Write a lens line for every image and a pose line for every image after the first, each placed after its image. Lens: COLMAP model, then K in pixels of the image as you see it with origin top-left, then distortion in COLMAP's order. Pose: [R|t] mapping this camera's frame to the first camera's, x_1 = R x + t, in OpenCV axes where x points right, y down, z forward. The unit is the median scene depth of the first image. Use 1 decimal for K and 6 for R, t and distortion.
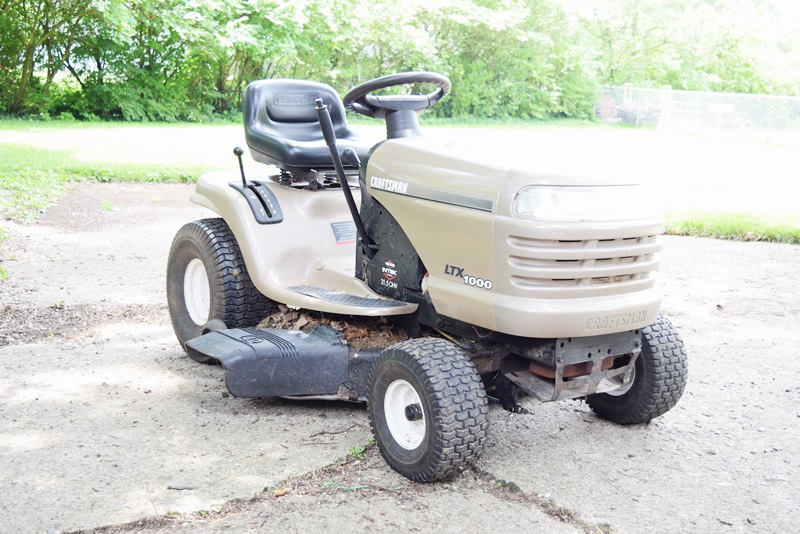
lens RADIAL K [[944.1, 0, 398.4], [0, 944.1, 268.2], [0, 0, 1]] dist [-0.051539, 0.000000]
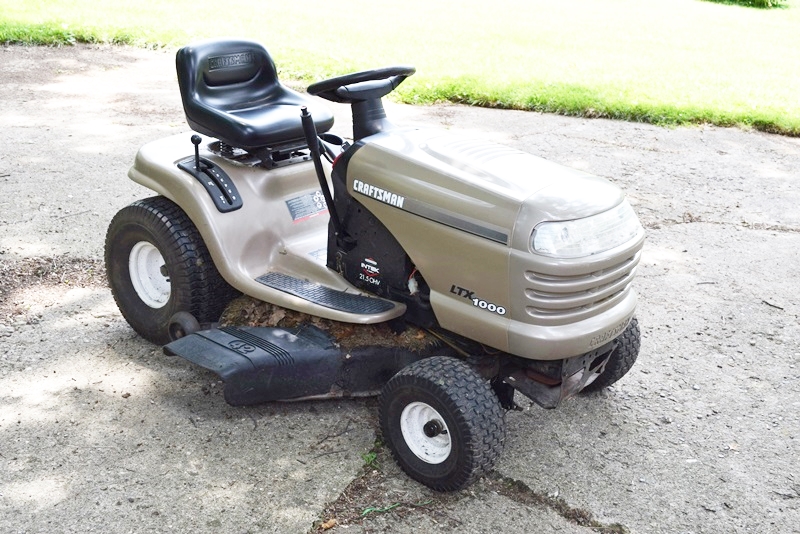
lens RADIAL K [[944.1, 0, 402.7], [0, 944.1, 266.7], [0, 0, 1]] dist [-0.051539, 0.000000]
pose [[0.972722, -0.059557, 0.224199, -0.210902], [0.014258, 0.980003, 0.198470, -0.206932], [-0.231536, -0.189860, 0.954120, 0.016404]]
